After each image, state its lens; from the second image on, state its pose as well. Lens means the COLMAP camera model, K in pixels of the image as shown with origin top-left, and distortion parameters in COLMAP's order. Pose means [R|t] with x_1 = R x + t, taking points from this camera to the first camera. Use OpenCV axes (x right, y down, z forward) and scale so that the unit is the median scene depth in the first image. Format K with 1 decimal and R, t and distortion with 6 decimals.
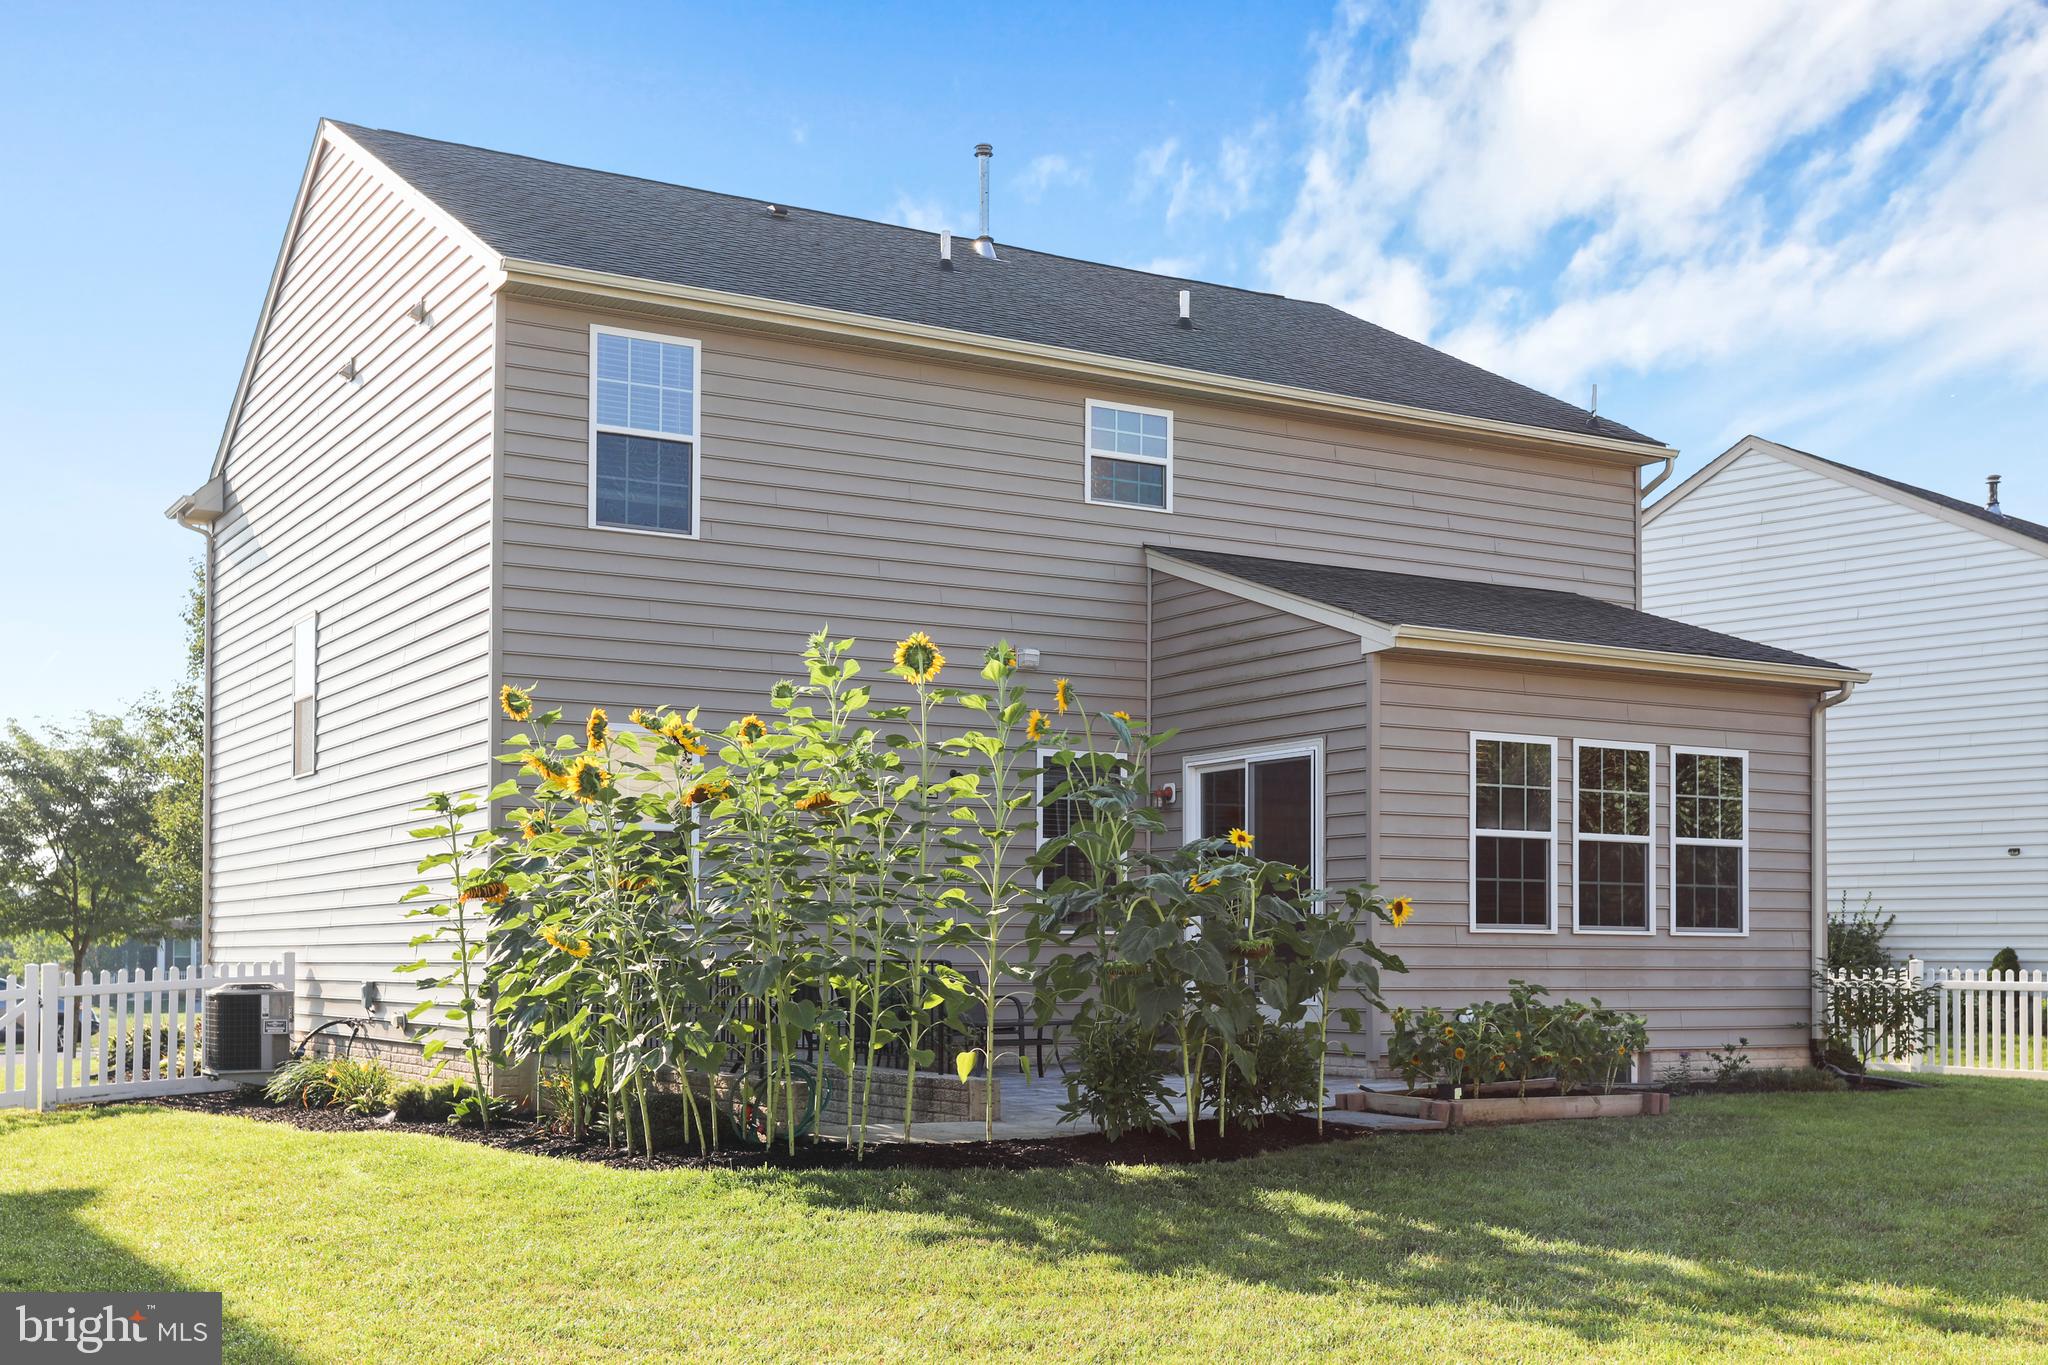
lens RADIAL K [[2321.0, 0, 984.5], [0, 2321.0, 942.2], [0, 0, 1]] dist [0.021511, 0.036160]
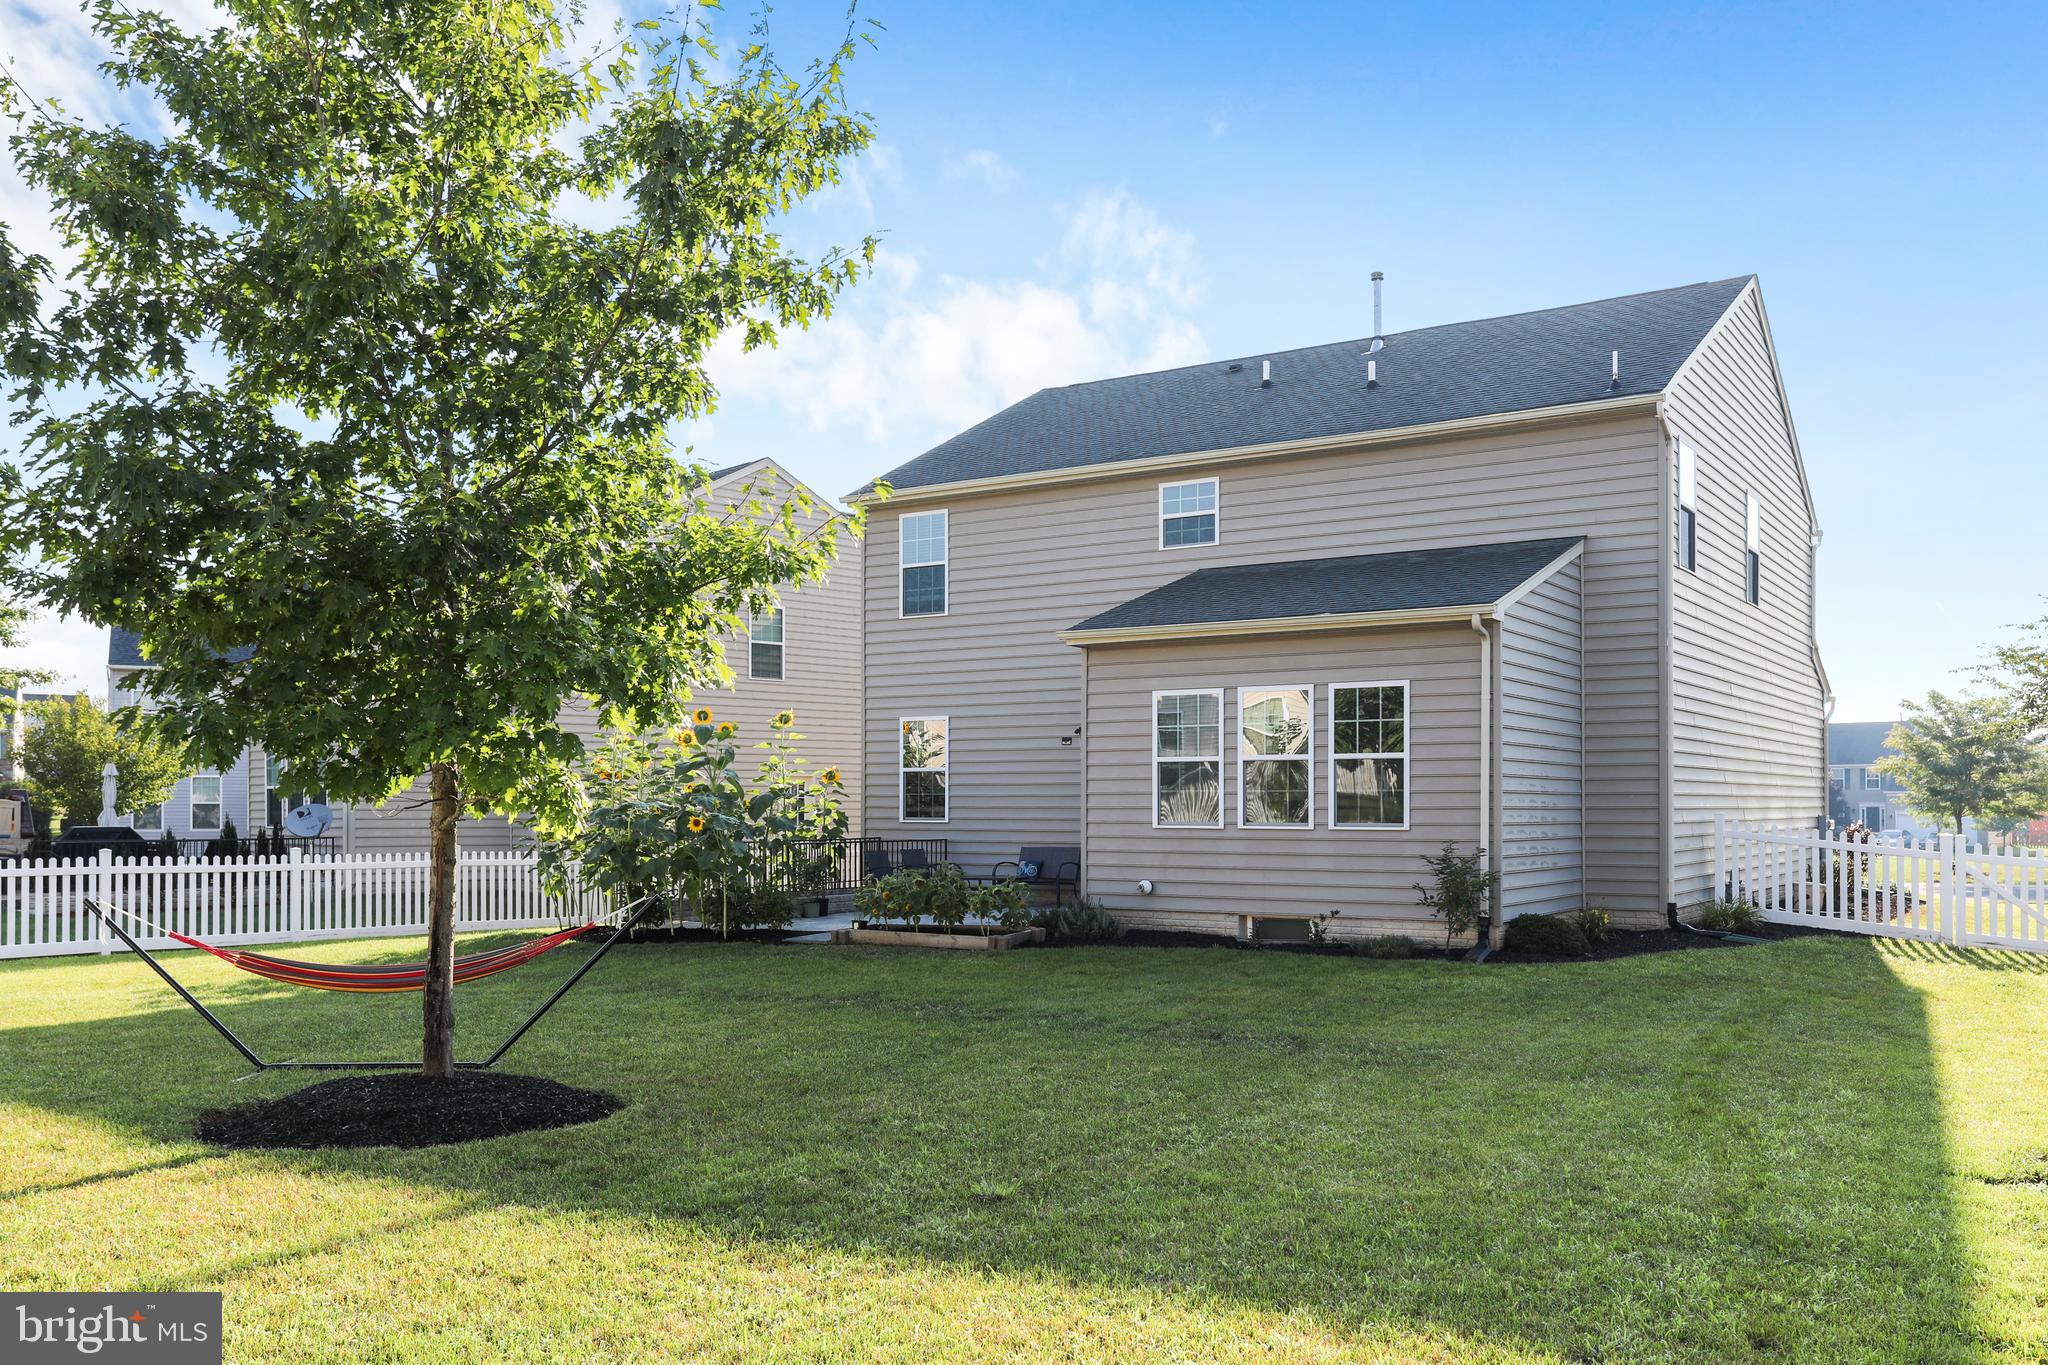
lens RADIAL K [[1676.3, 0, 1019.0], [0, 1676.3, 789.7], [0, 0, 1]] dist [0.038942, 0.000144]
pose [[0.454381, -0.014739, -0.890685, 1.104430], [0.009644, 0.999886, -0.011626, -0.016607], [0.890755, -0.003307, 0.454471, 0.437495]]
